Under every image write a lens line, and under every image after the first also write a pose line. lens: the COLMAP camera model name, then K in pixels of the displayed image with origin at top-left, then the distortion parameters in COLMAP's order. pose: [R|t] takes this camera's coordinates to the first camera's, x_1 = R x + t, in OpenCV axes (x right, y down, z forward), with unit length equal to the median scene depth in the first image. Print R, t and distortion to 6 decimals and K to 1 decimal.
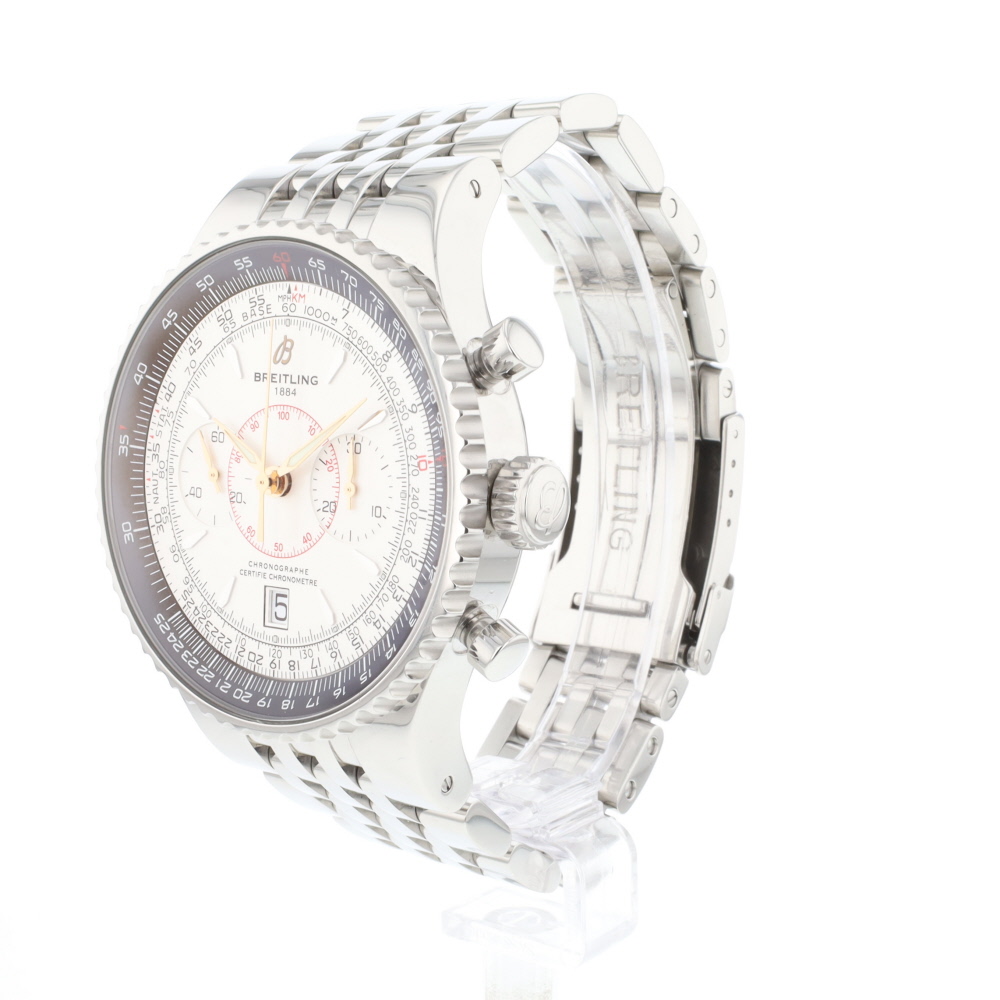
lens RADIAL K [[1000.2, 0, 500.1], [0, 1000.2, 496.8], [0, 0, 1]] dist [0.010352, 0.000000]
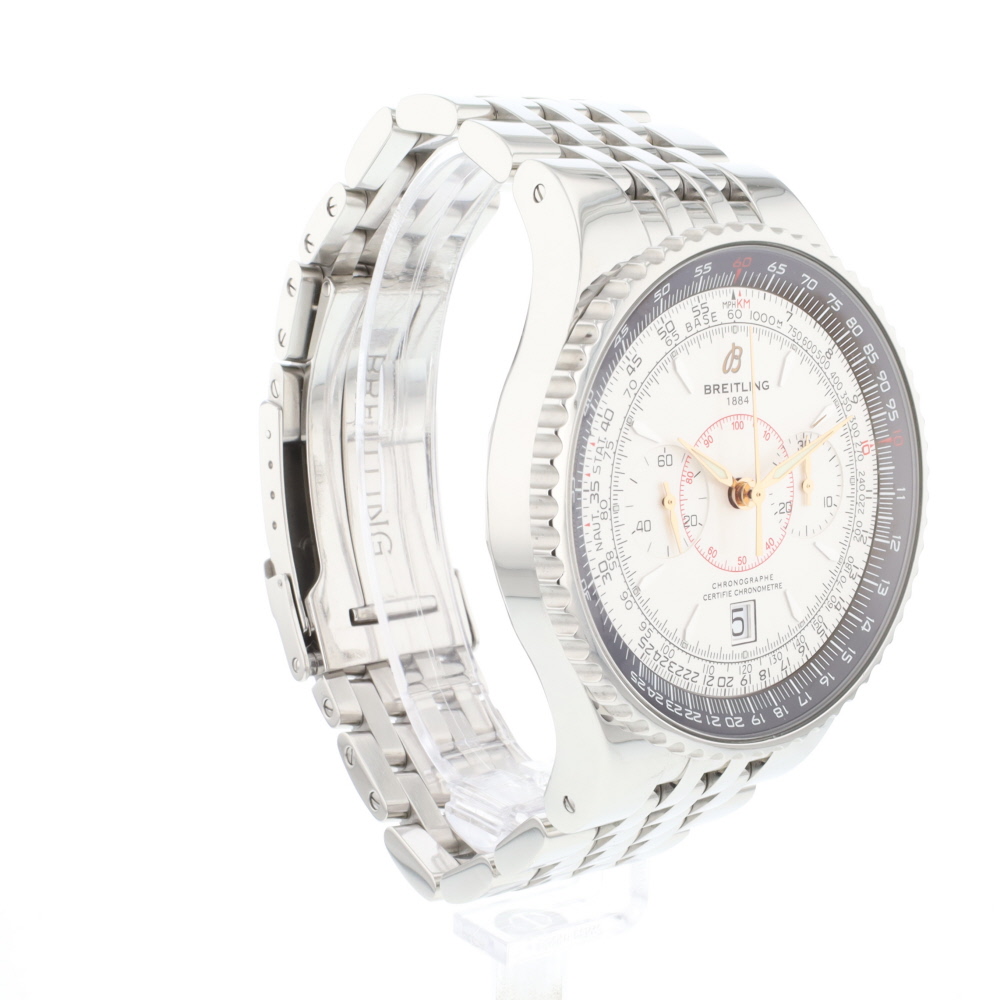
lens RADIAL K [[1000.2, 0, 500.1], [0, 1000.2, 503.2], [0, 0, 1]] dist [0.010352, 0.000000]
pose [[0.706660, -0.183878, 0.683242, -1.054204], [0.179227, 0.980667, 0.078552, -0.124380], [-0.684477, 0.066946, 0.725954, 0.456006]]
